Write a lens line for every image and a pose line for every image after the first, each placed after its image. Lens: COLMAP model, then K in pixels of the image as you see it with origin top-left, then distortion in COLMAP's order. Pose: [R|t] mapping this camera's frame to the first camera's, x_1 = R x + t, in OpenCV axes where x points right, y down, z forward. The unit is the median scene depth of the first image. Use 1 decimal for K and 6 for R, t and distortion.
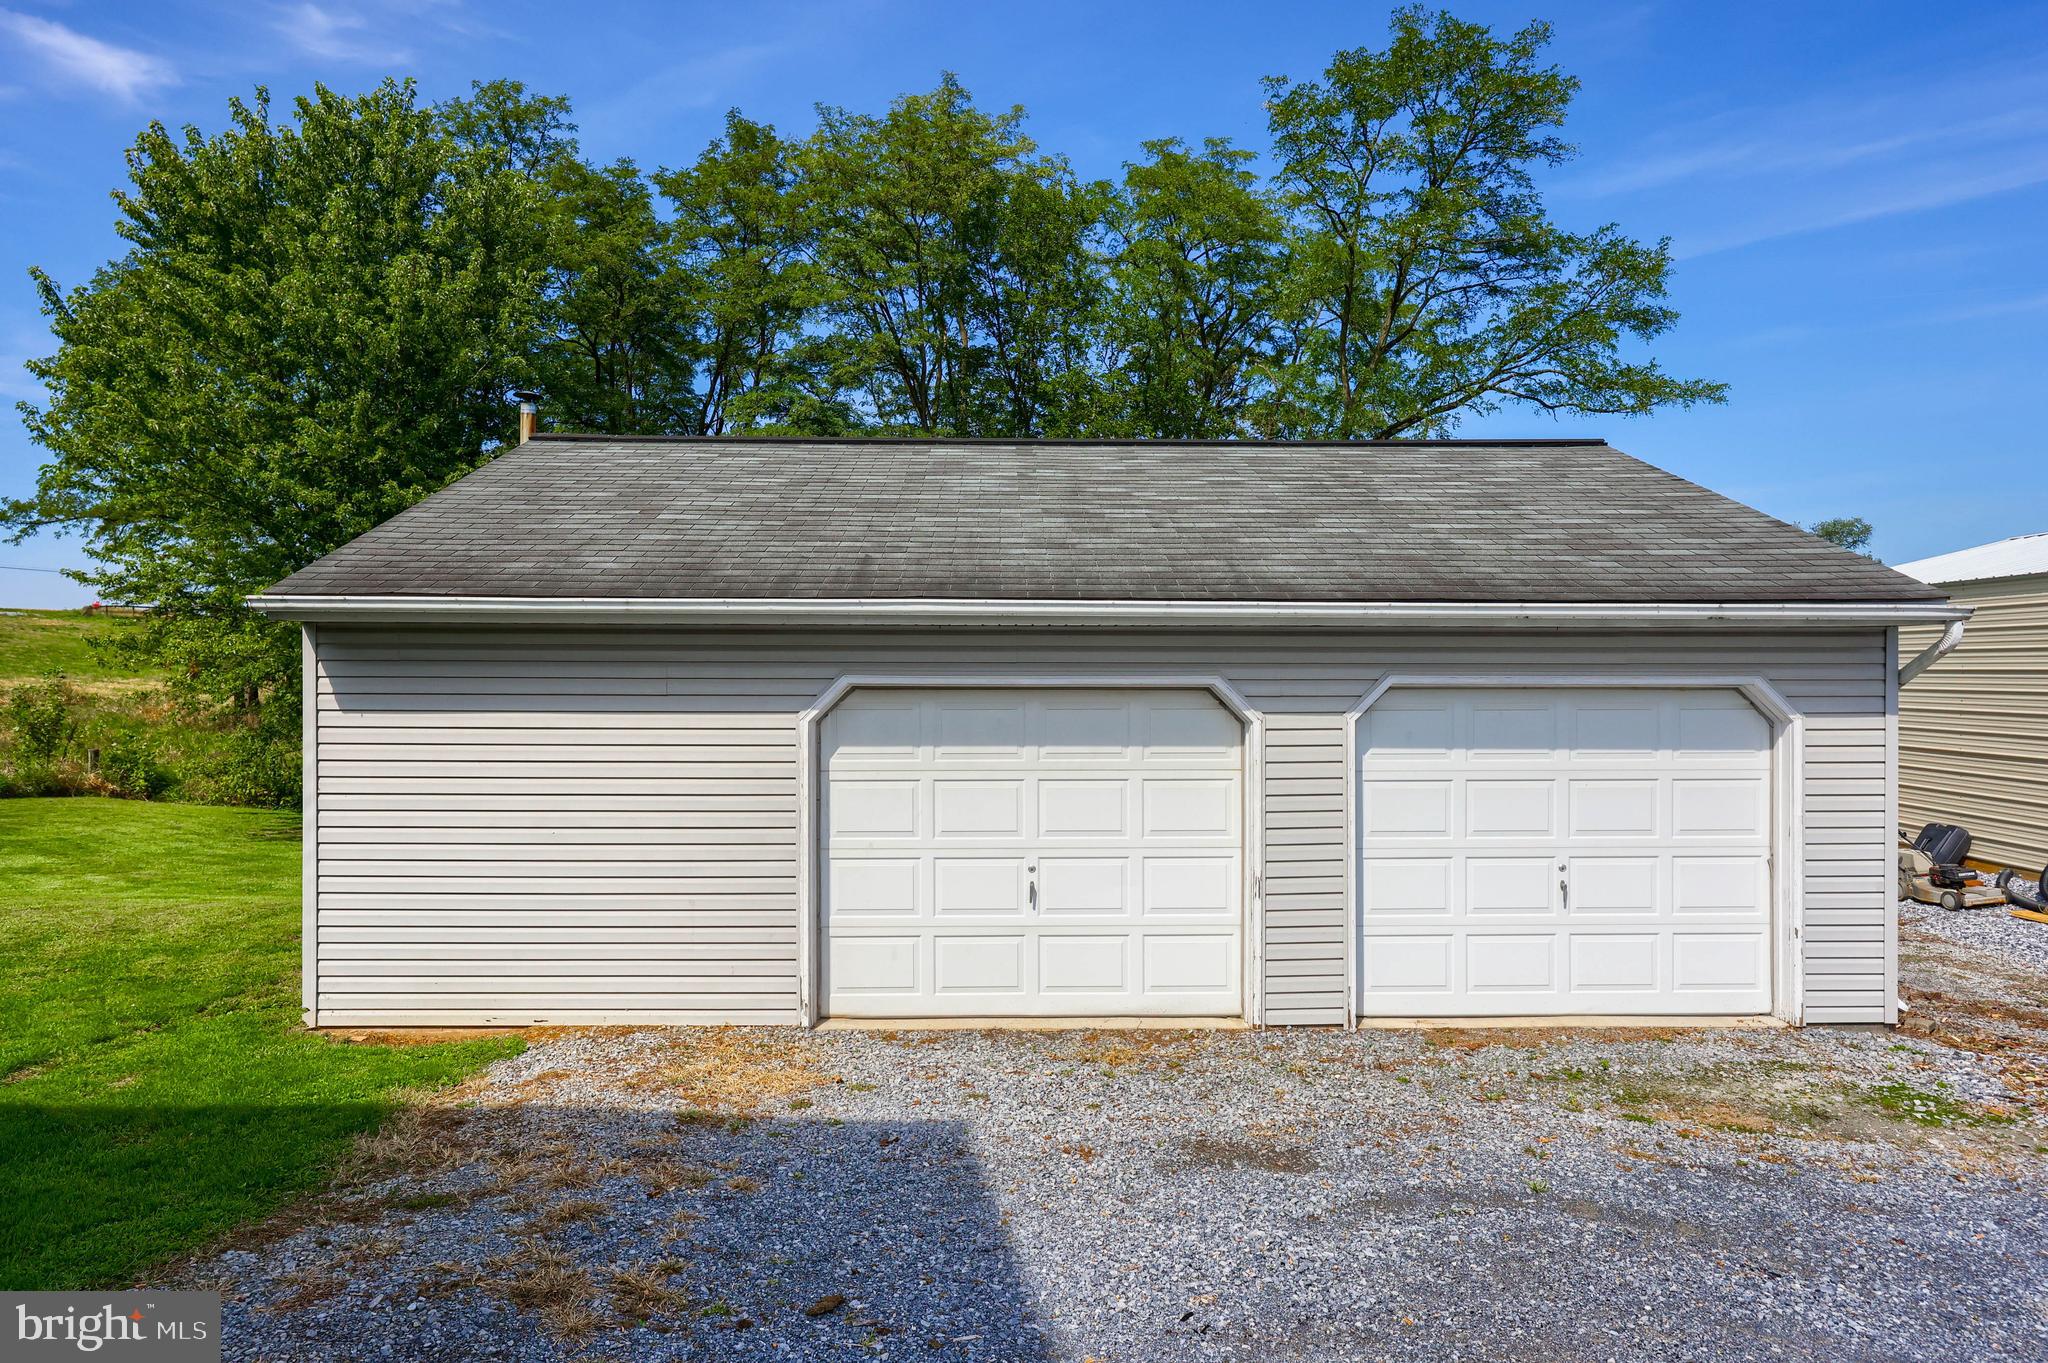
lens RADIAL K [[1179.7, 0, 1020.2], [0, 1179.7, 685.3], [0, 0, 1]] dist [0.002674, -0.001459]
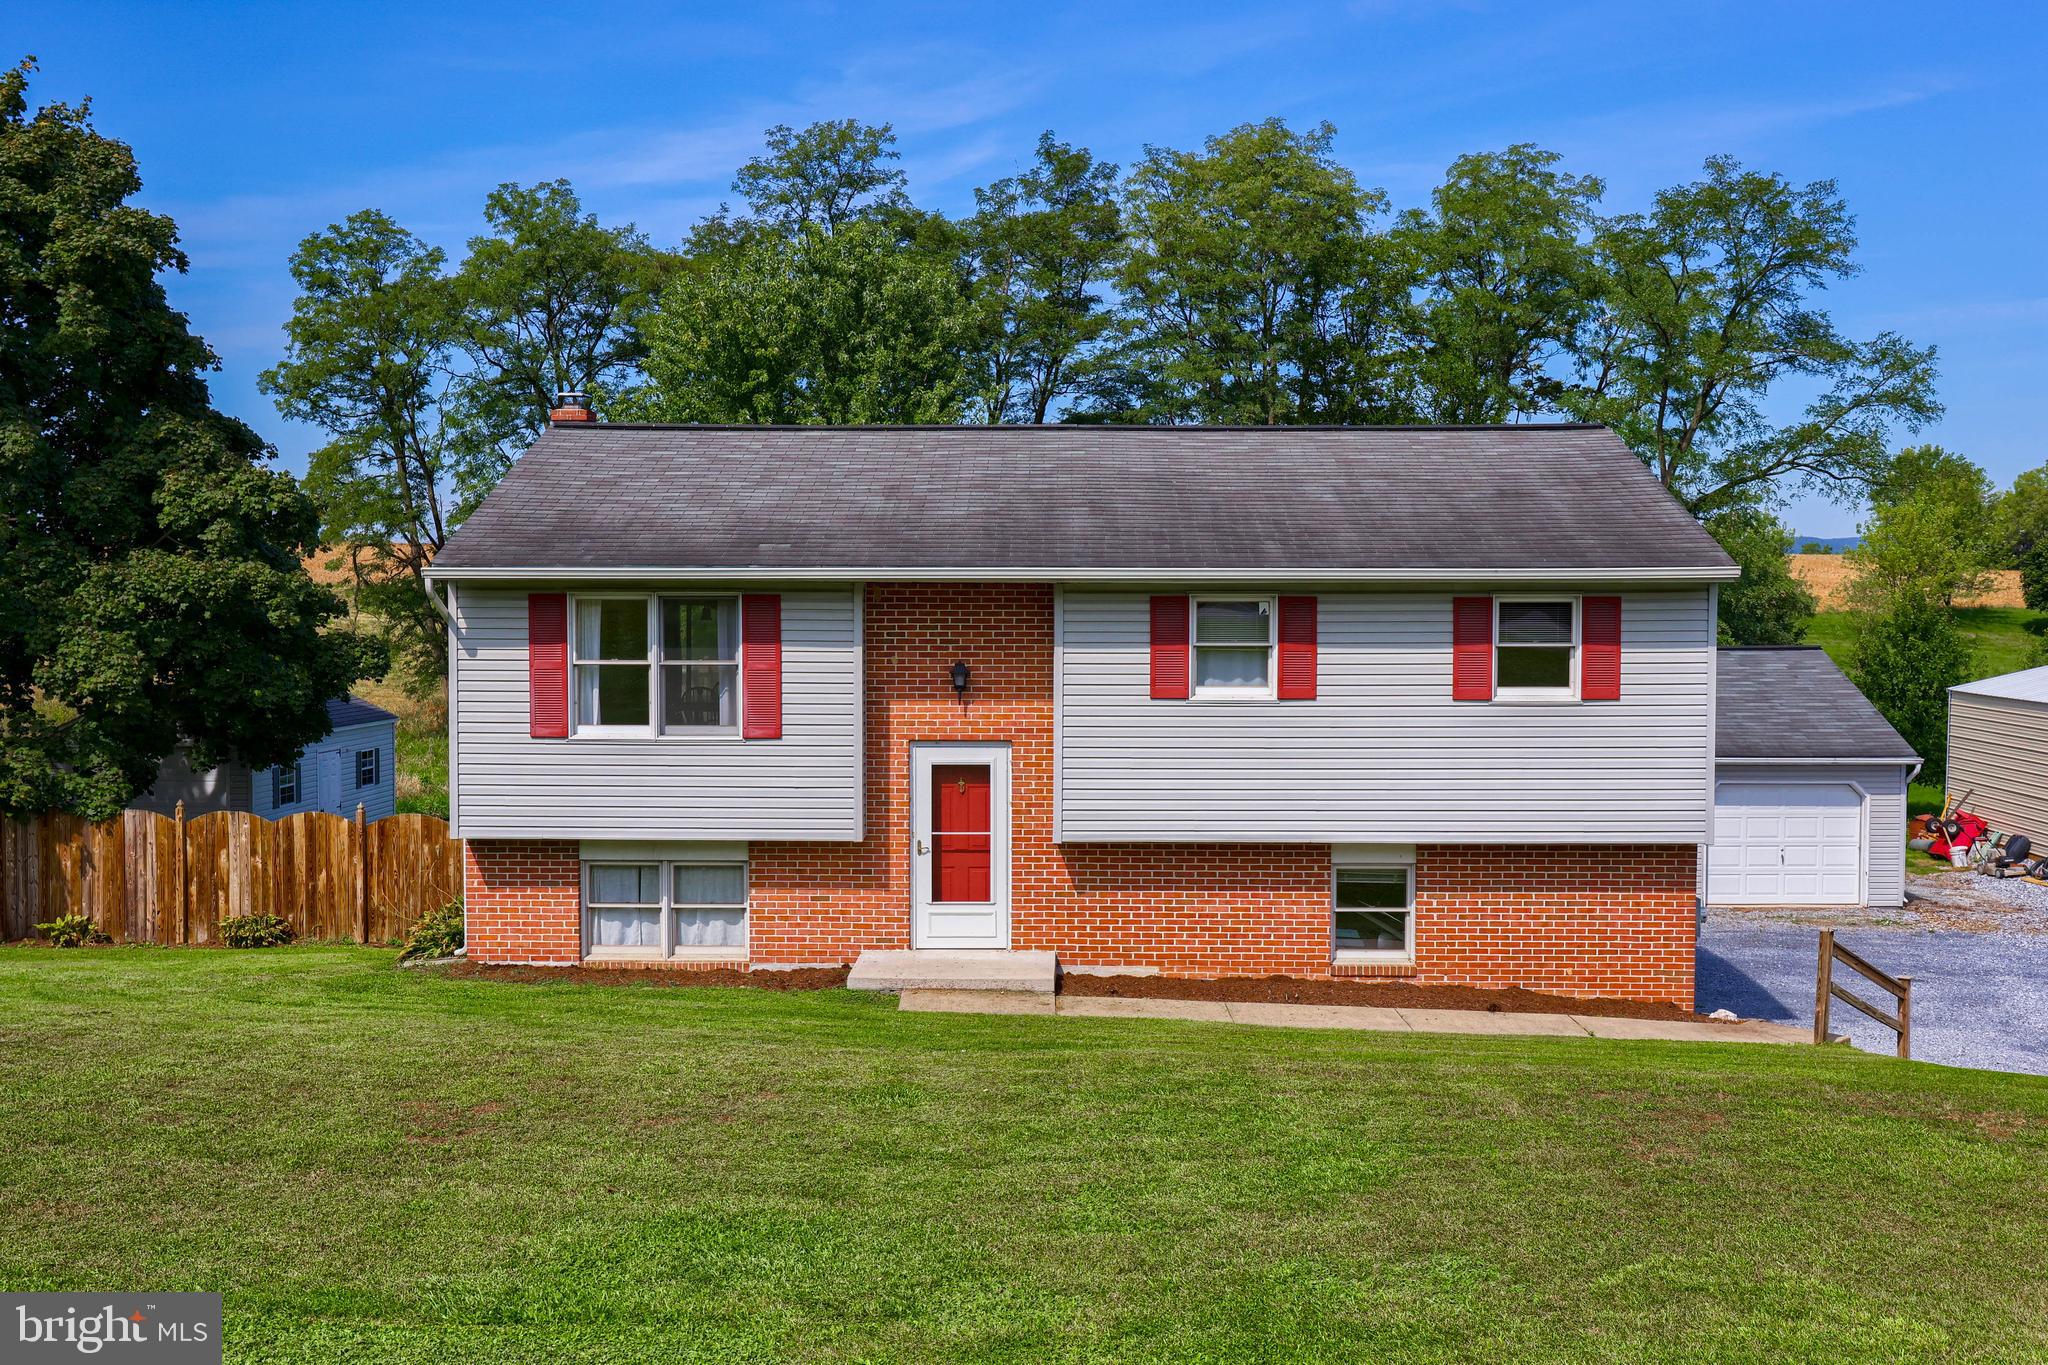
lens RADIAL K [[1950.8, 0, 1017.3], [0, 1950.8, 675.8], [0, 0, 1]] dist [0.002930, 0.000000]
pose [[0.999885, -0.003326, -0.014821, -1.230896], [0.003879, 0.999291, 0.037454, -0.418327], [0.014686, -0.037507, 0.999188, -3.487570]]
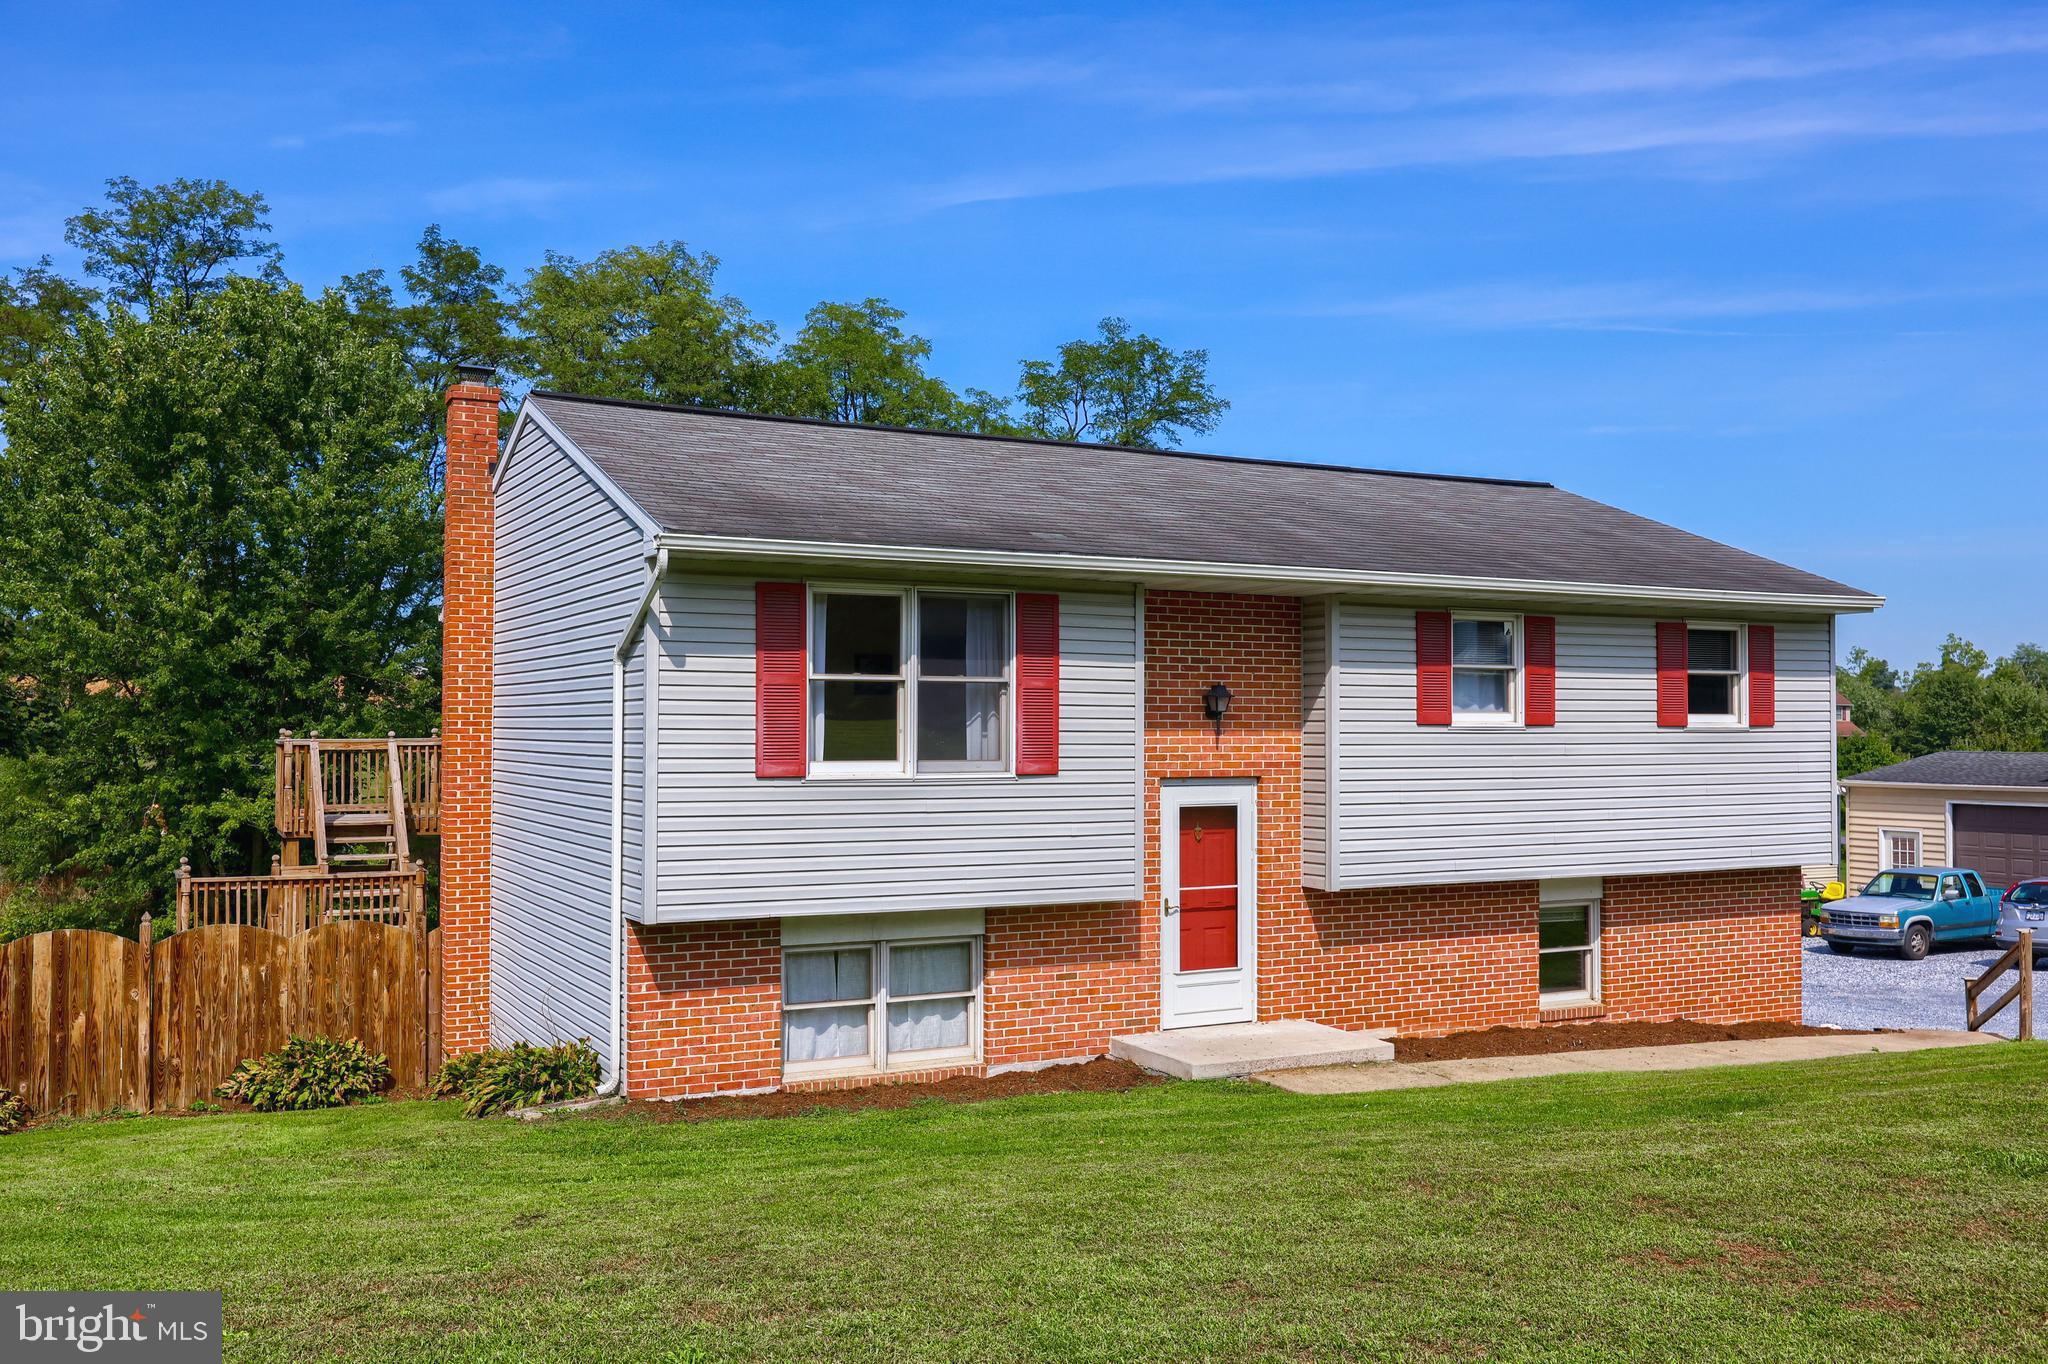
lens RADIAL K [[1755.7, 0, 1026.7], [0, 1755.7, 689.1], [0, 0, 1]] dist [0.010217, -0.005461]
pose [[0.883049, 0.006463, 0.469236, -2.463501], [0.008492, 0.999521, -0.029748, -0.277821], [-0.469204, 0.030254, 0.882571, -2.557111]]
